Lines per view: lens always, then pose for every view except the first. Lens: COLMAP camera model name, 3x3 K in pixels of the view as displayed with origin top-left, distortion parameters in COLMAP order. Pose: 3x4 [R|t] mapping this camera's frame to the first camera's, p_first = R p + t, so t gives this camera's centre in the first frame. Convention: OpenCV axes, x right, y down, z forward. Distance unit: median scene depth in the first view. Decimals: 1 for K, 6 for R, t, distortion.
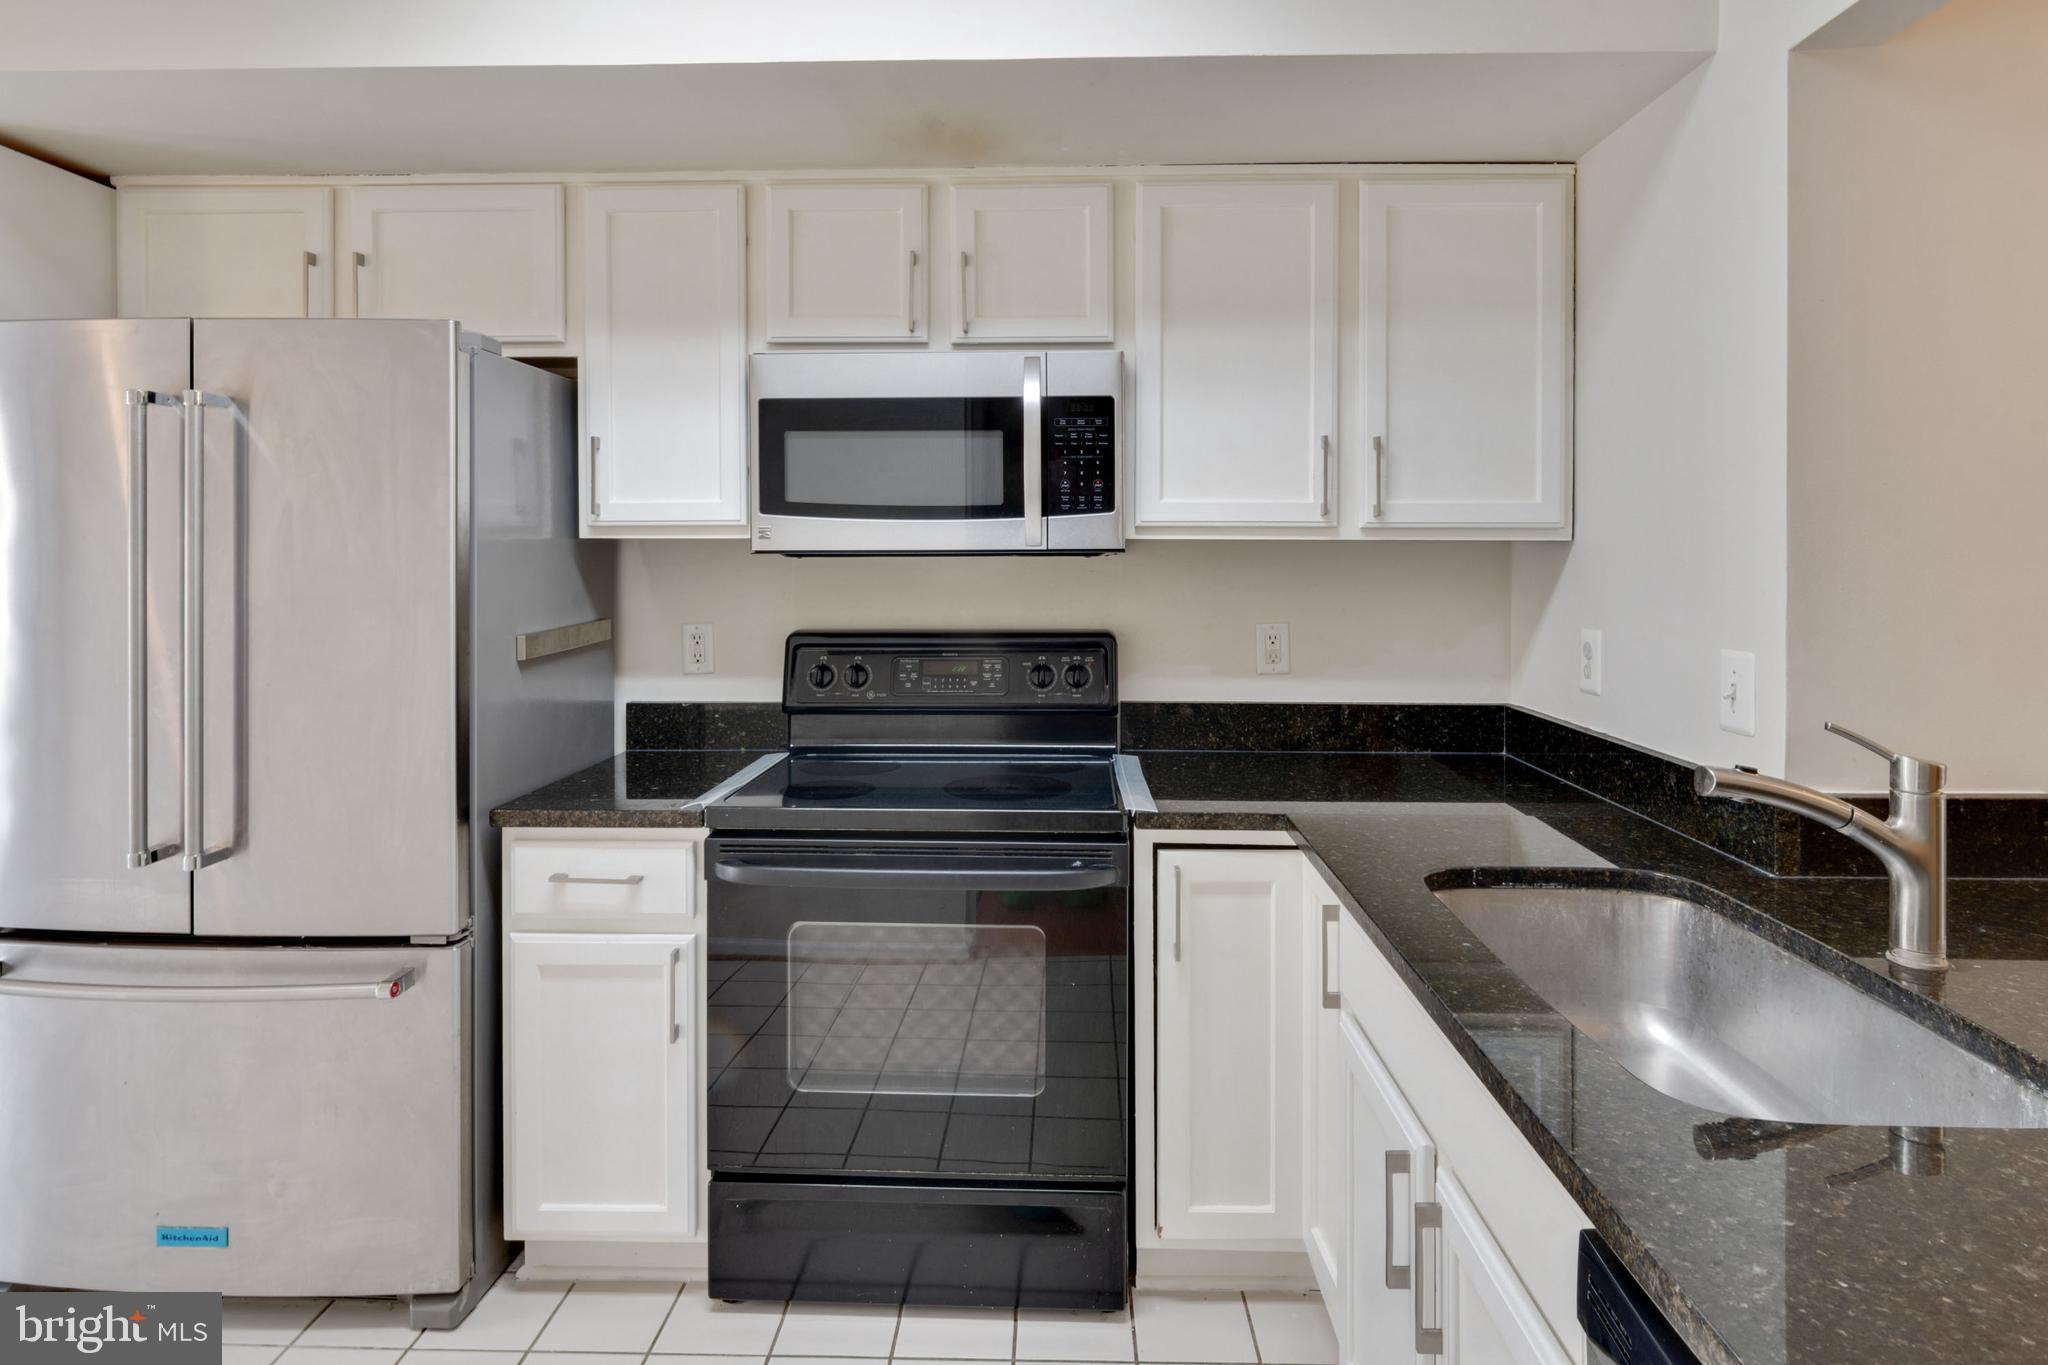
lens RADIAL K [[1085.2, 0, 1040.0], [0, 1085.2, 560.2], [0, 0, 1]] dist [-0.003582, -0.000562]
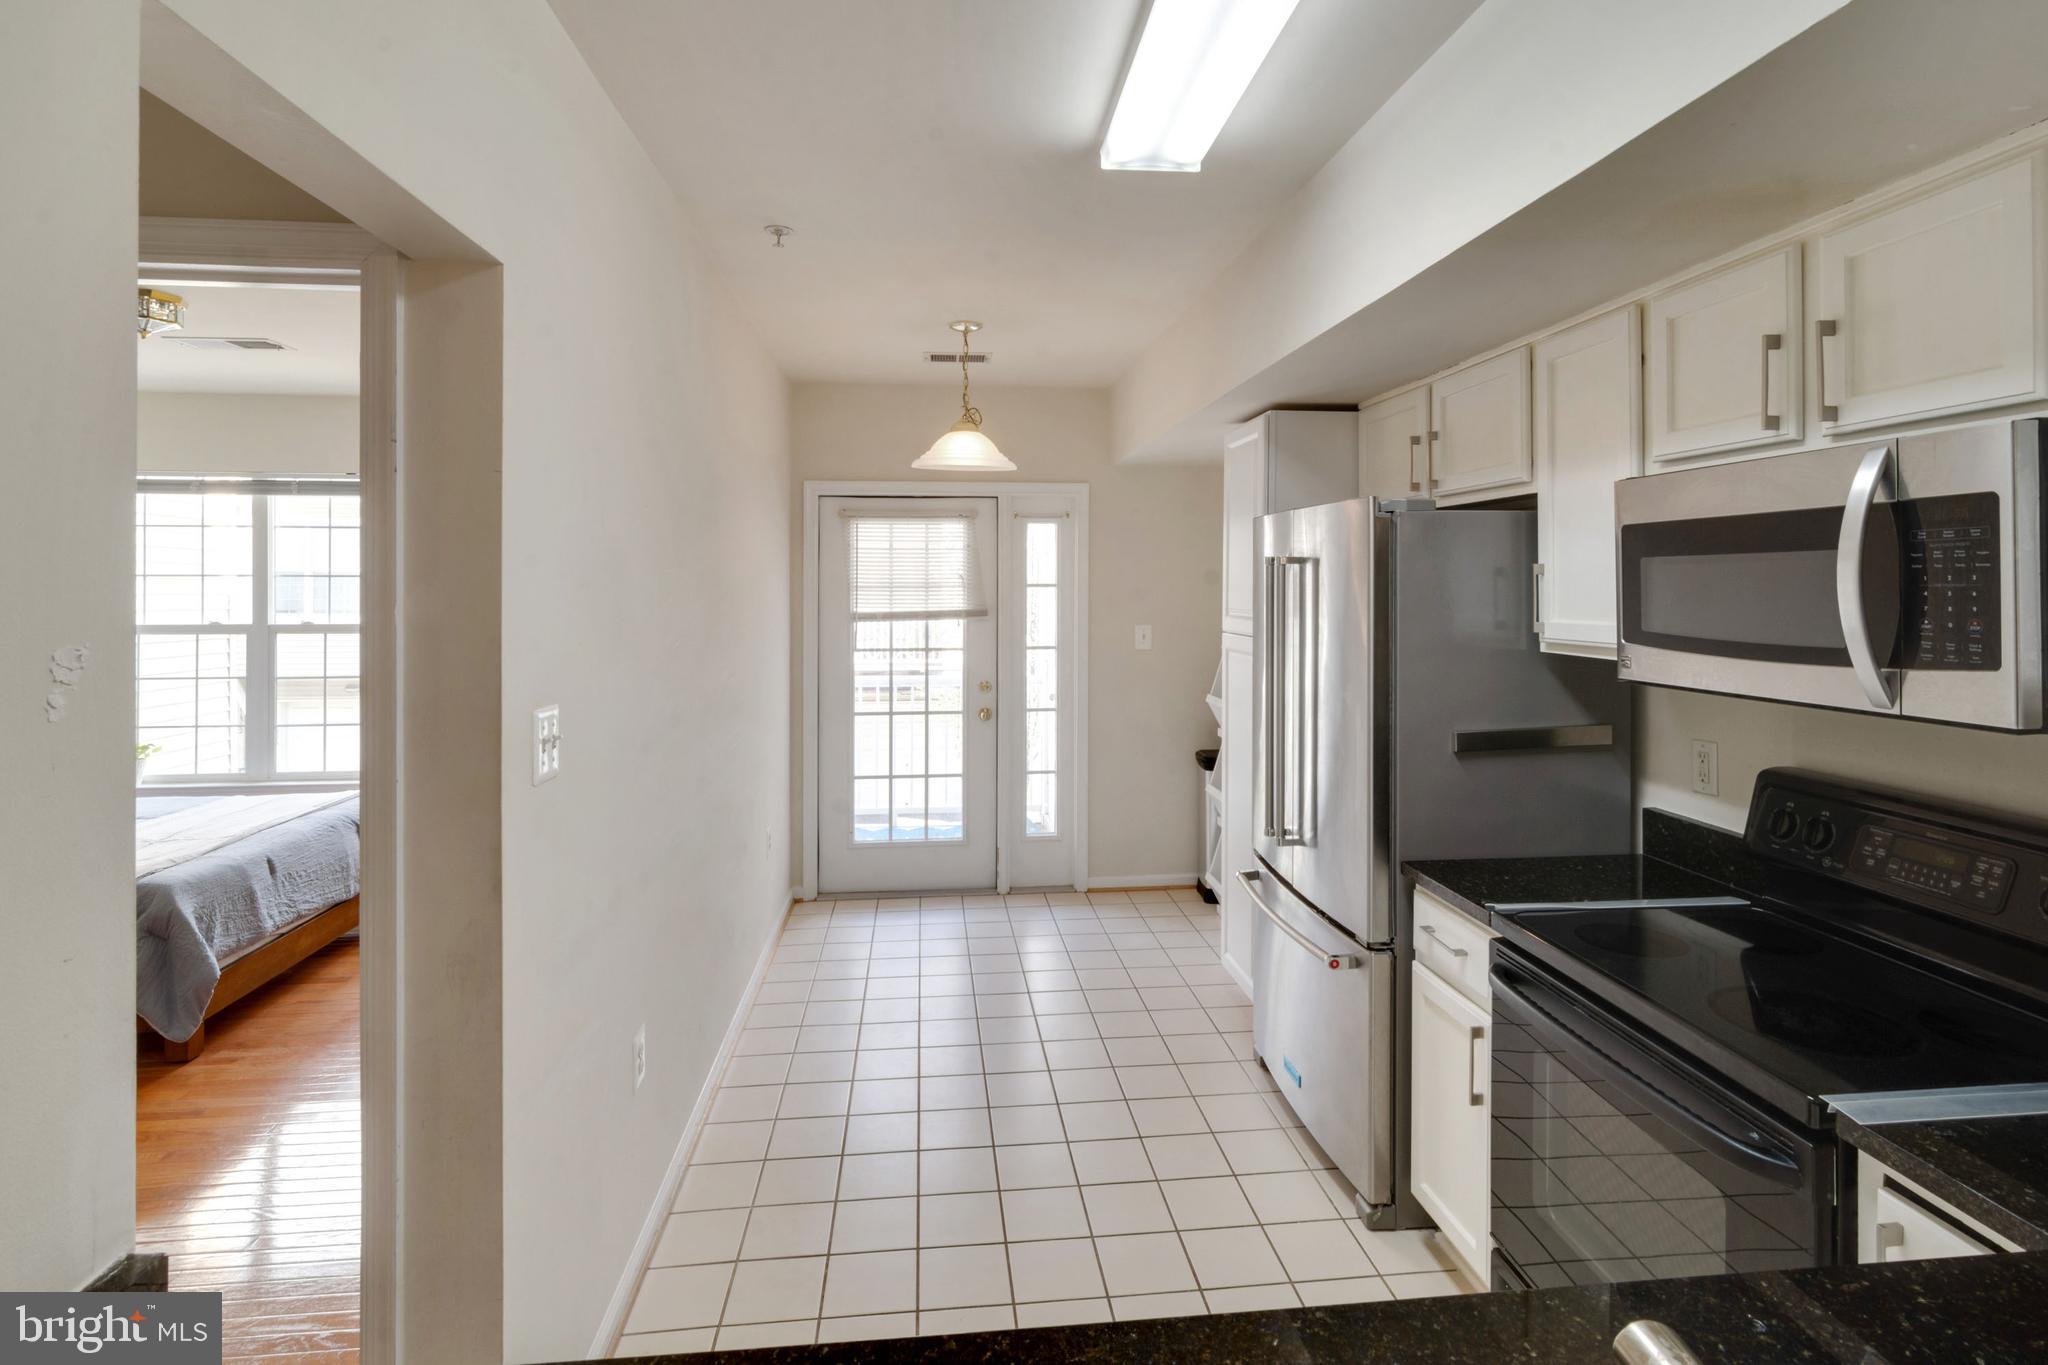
lens RADIAL K [[1005.8, 0, 1032.9], [0, 1005.8, 583.9], [0, 0, 1]] dist [0.001200, 0.000715]
pose [[0.139721, -0.001738, -0.990189, 0.572292], [-0.000281, 0.999998, -0.001795, -0.093199], [0.990191, 0.000529, 0.139720, 0.339016]]
